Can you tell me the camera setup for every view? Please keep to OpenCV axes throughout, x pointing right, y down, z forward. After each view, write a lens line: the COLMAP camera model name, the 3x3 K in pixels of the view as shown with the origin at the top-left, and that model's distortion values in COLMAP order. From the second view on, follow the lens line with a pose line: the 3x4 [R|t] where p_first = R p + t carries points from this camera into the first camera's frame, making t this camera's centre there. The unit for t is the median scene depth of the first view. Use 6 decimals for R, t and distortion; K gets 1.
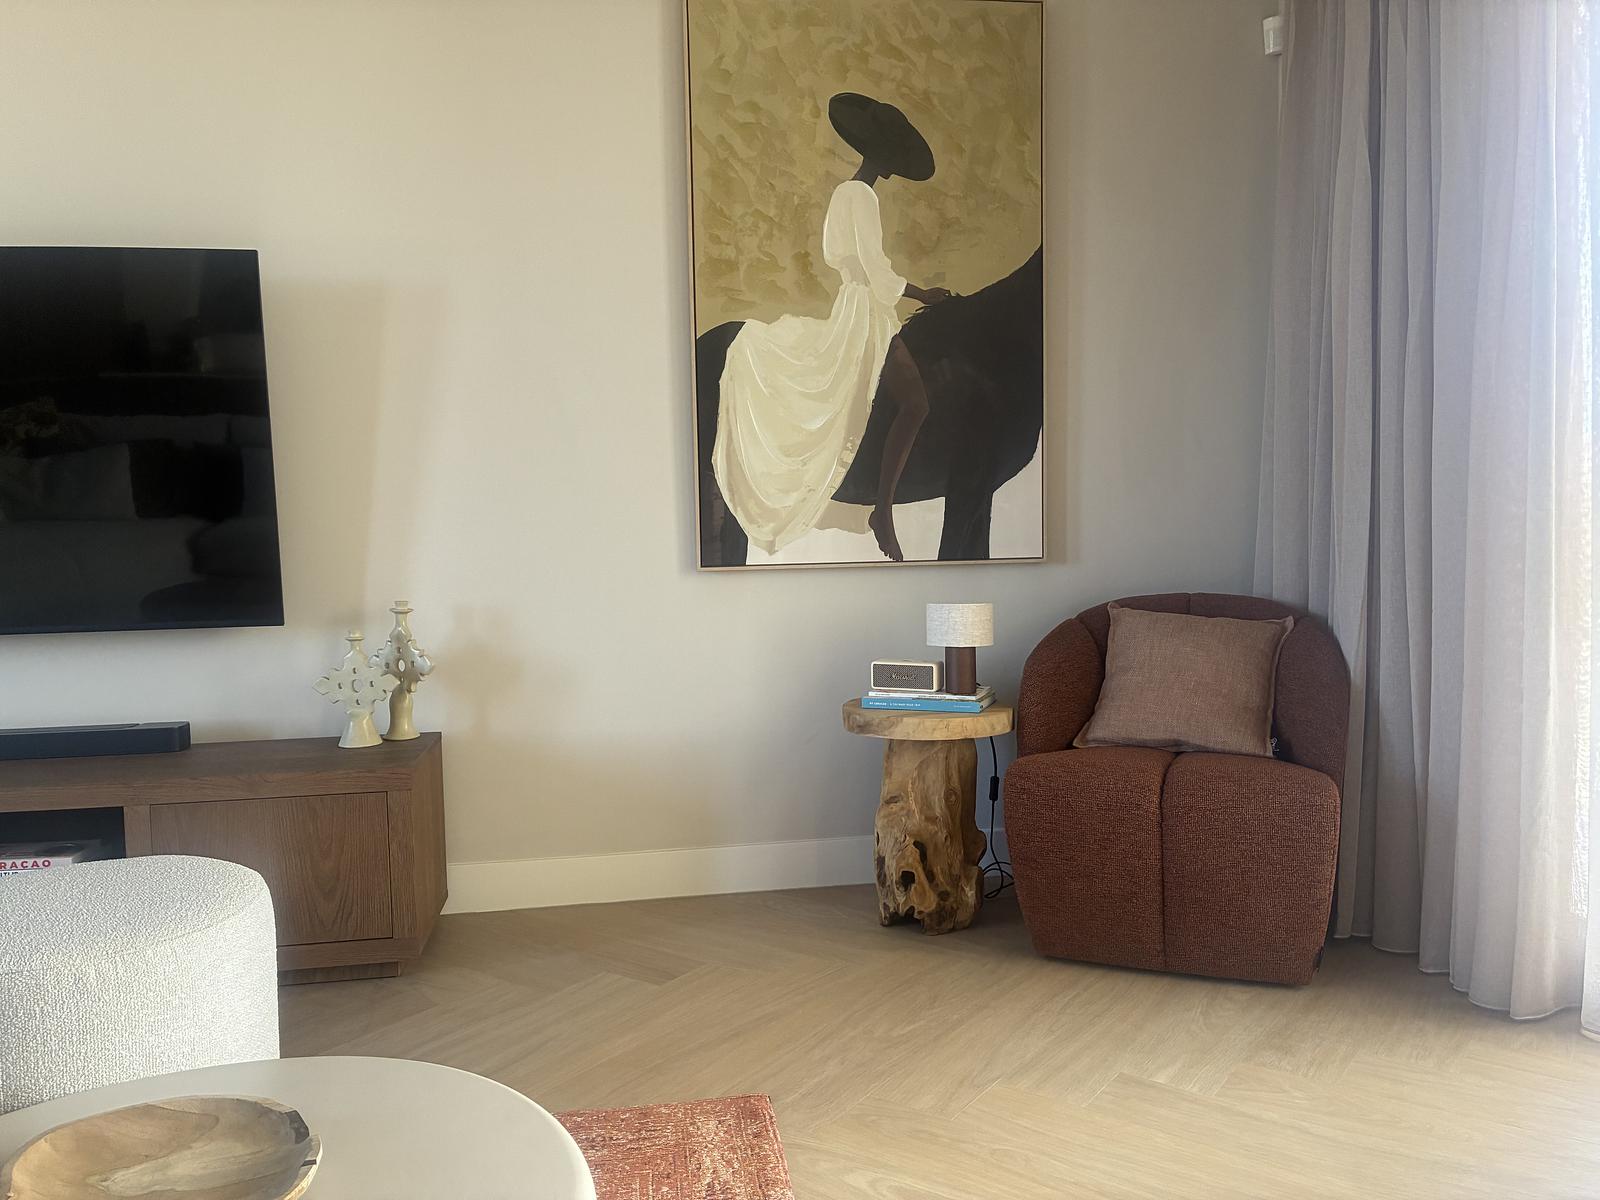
lens RADIAL K [[1212.4, 0, 803.3], [0, 1212.4, 584.6], [0, 0, 1]] dist [0.043547, -0.073273]
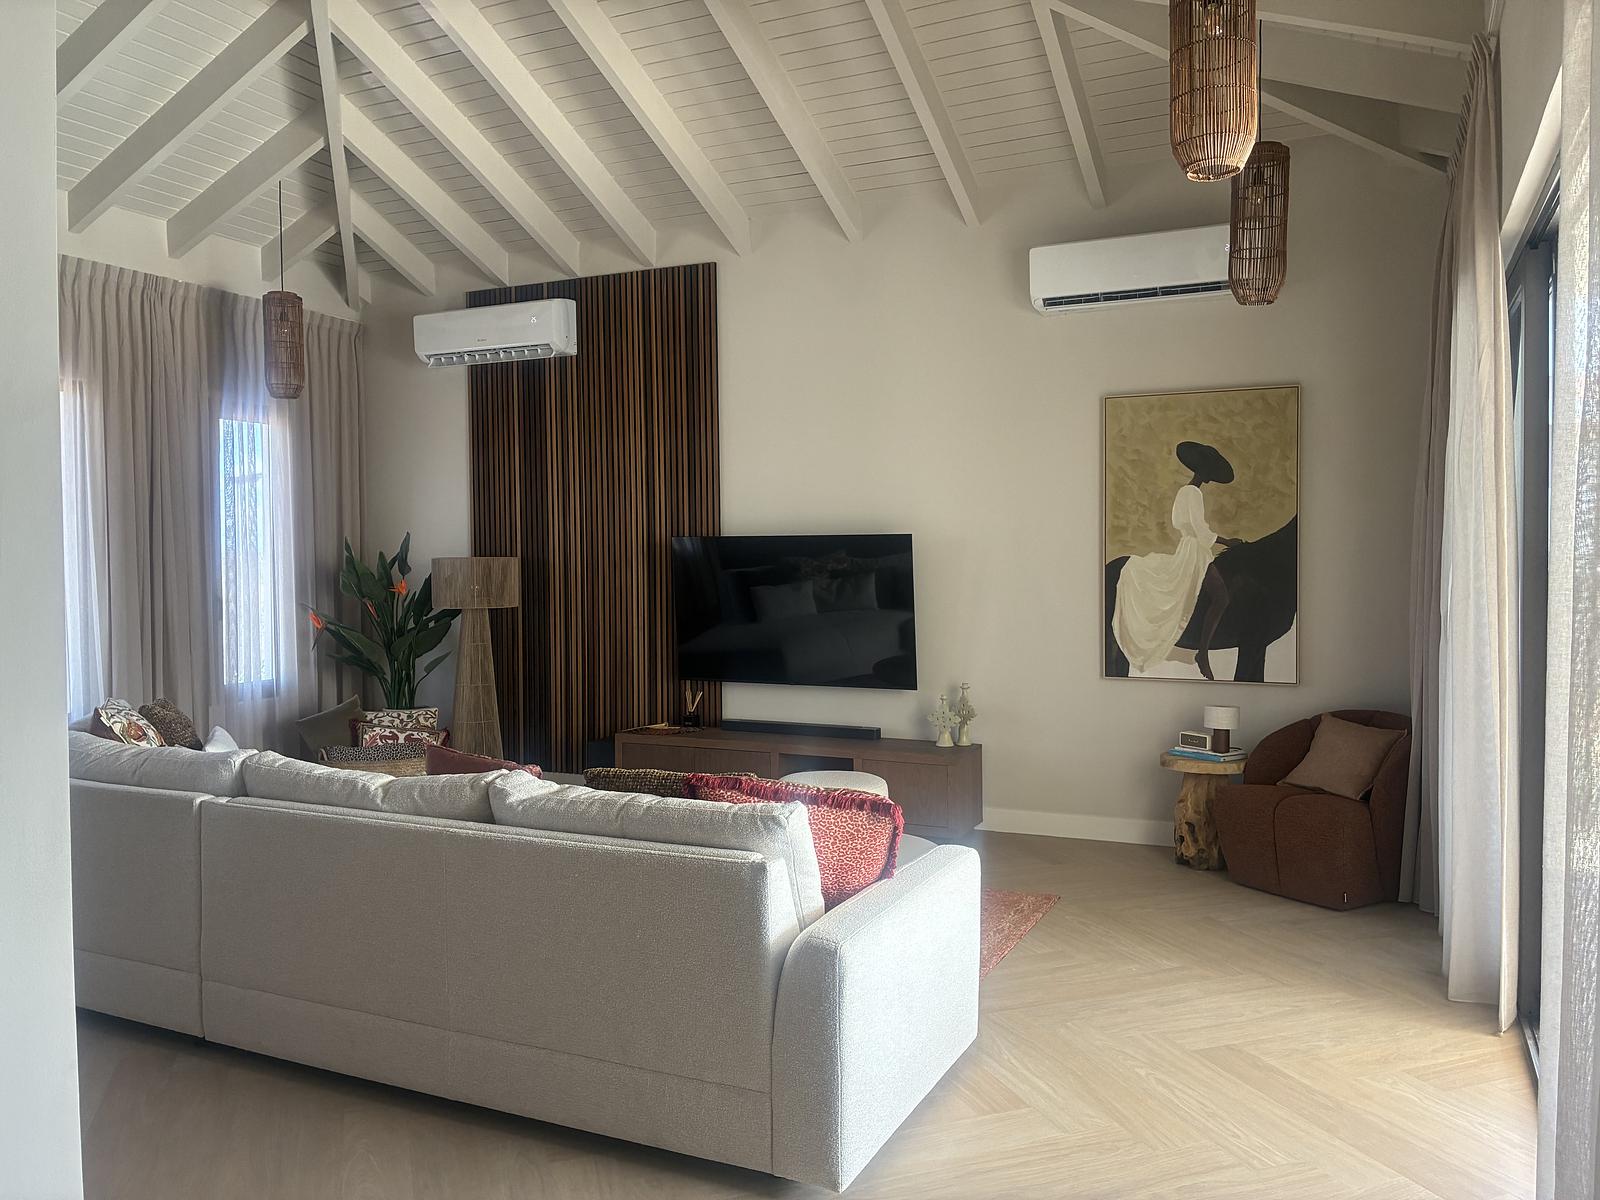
lens RADIAL K [[1212.4, 0, 803.3], [0, 1212.4, 584.6], [0, 0, 1]] dist [0.043547, -0.073273]
pose [[0.833529, 0.029973, -0.551661, 0.610576], [-0.042964, 0.999020, -0.010638, -0.124328], [0.550802, 0.032568, 0.834000, -0.973738]]
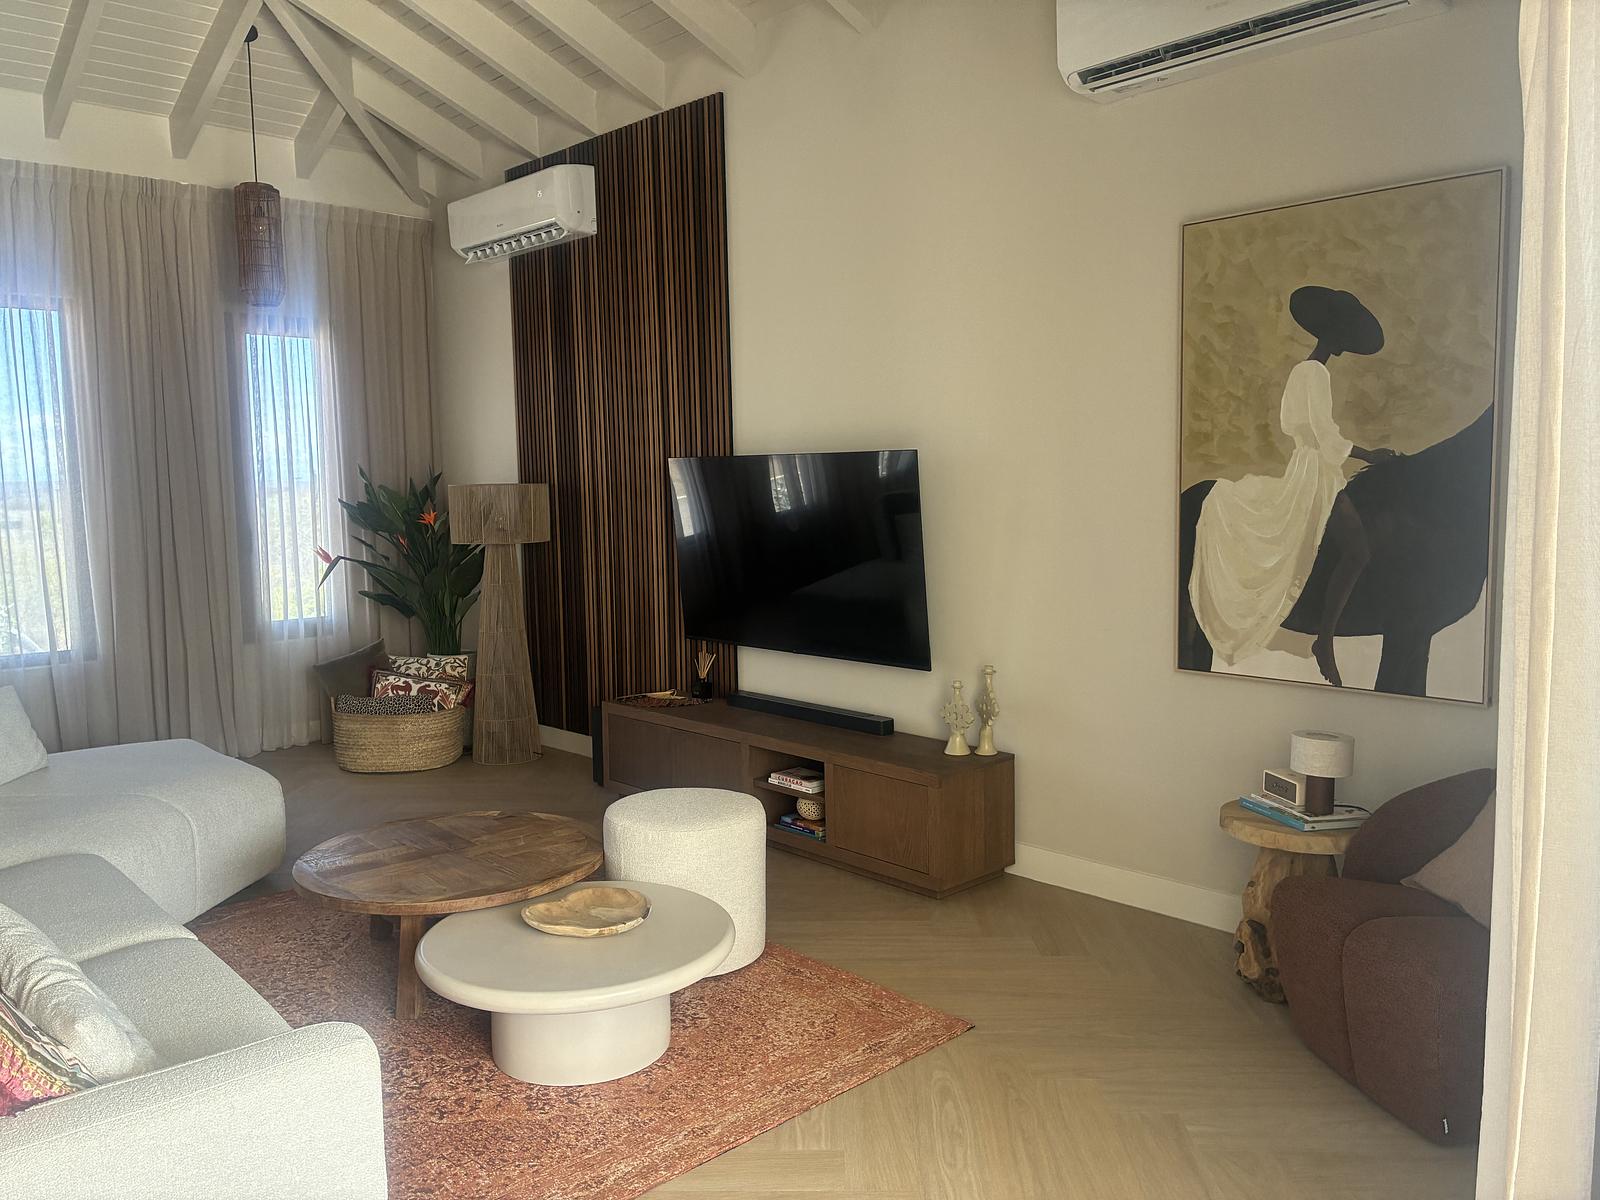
lens RADIAL K [[1205.2, 0, 800.3], [0, 1205.2, 591.5], [0, 0, 1]] dist [0.066123, -0.077787]
pose [[0.575811, 0.090871, -0.812517, 0.732811], [-0.043341, 0.995799, 0.080654, -0.183909], [0.816434, -0.011227, 0.577330, -0.078412]]
